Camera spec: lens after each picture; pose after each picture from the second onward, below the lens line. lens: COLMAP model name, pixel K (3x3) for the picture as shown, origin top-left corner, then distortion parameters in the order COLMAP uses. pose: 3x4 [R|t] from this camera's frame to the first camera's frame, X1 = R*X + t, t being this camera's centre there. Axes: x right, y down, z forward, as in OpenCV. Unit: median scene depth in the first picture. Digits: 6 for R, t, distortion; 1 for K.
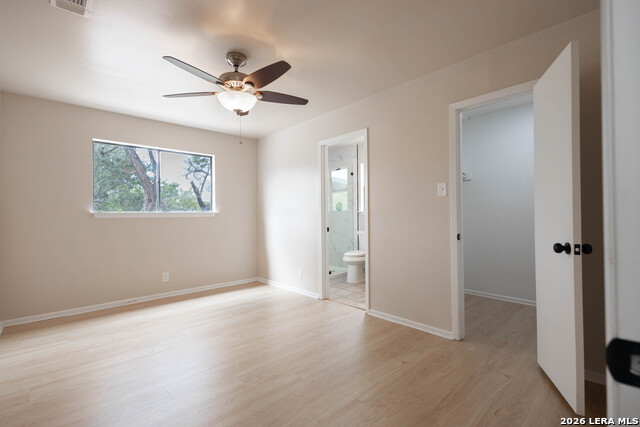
lens RADIAL K [[296.5, 0, 320.0], [0, 296.5, 213.5], [0, 0, 1]] dist [0.127339, -0.000008]
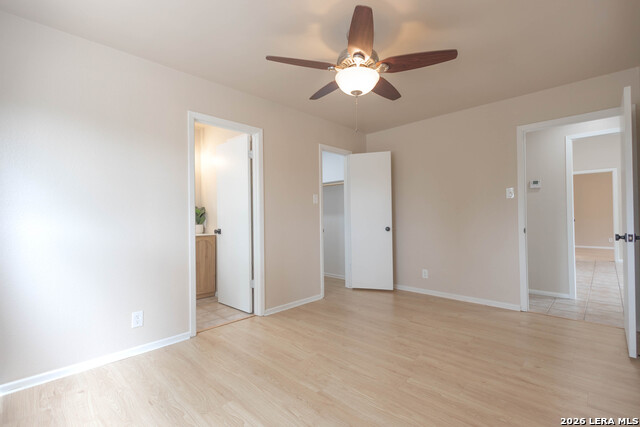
lens RADIAL K [[295.8, 0, 320.0], [0, 295.8, 213.5], [0, 0, 1]] dist [0.012001, -0.000135]
pose [[-0.050558, 0.020760, 0.998505, -0.770597], [0.001976, 0.999784, -0.020686, 0.014802], [-0.998719, 0.000928, -0.050588, 0.801108]]
